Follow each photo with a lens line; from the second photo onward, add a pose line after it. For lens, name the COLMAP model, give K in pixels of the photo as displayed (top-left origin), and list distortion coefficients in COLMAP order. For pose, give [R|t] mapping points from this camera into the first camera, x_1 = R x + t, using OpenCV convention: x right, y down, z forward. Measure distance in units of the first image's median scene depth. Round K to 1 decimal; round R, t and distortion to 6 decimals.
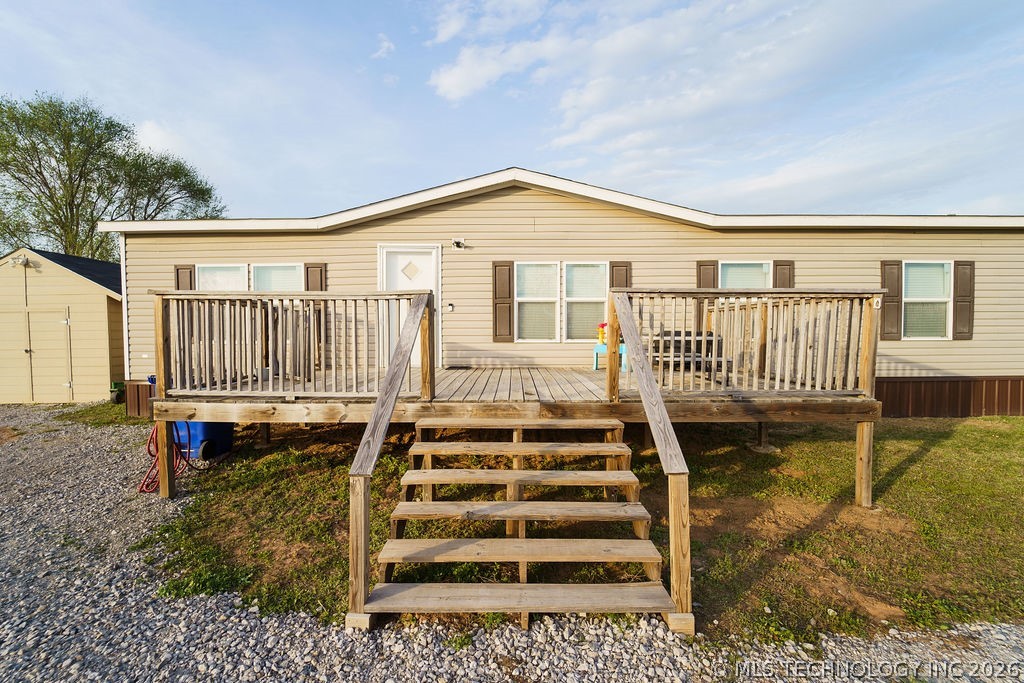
lens RADIAL K [[441.6, 0, 510.6], [0, 441.6, 342.8], [0, 0, 1]] dist [-0.018999, -0.000579]
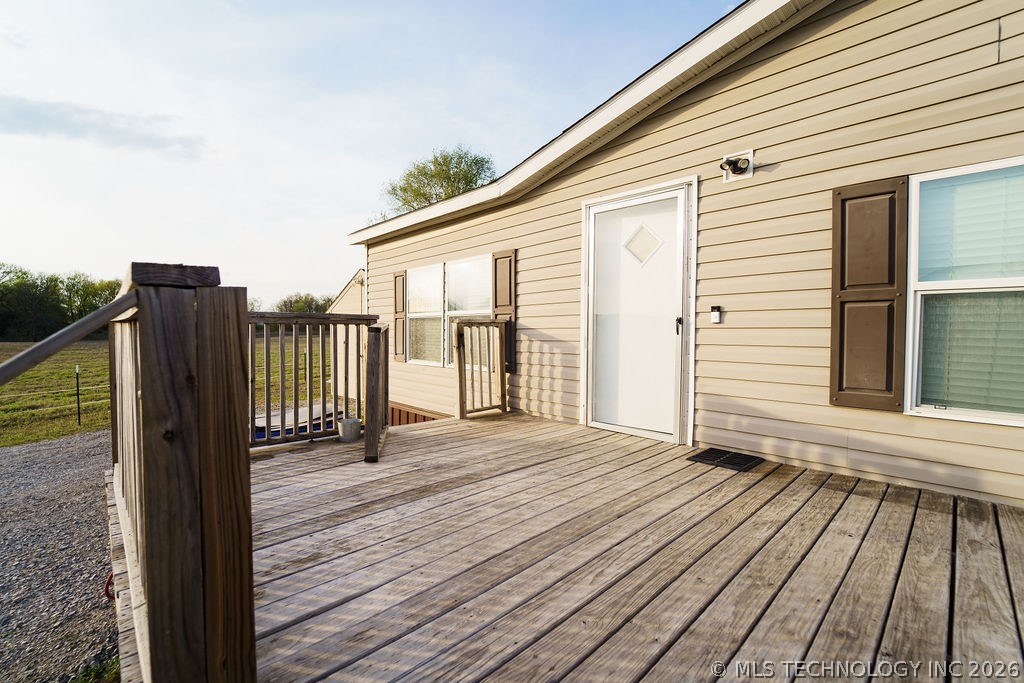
lens RADIAL K [[441.6, 0, 503.7], [0, 441.6, 344.9], [0, 0, 1]] dist [-0.018999, -0.000579]
pose [[0.698686, 0.027851, -0.714886, 0.030842], [-0.019535, 0.999612, 0.019851, -0.054430], [0.715161, 0.000096, 0.698959, 0.539871]]
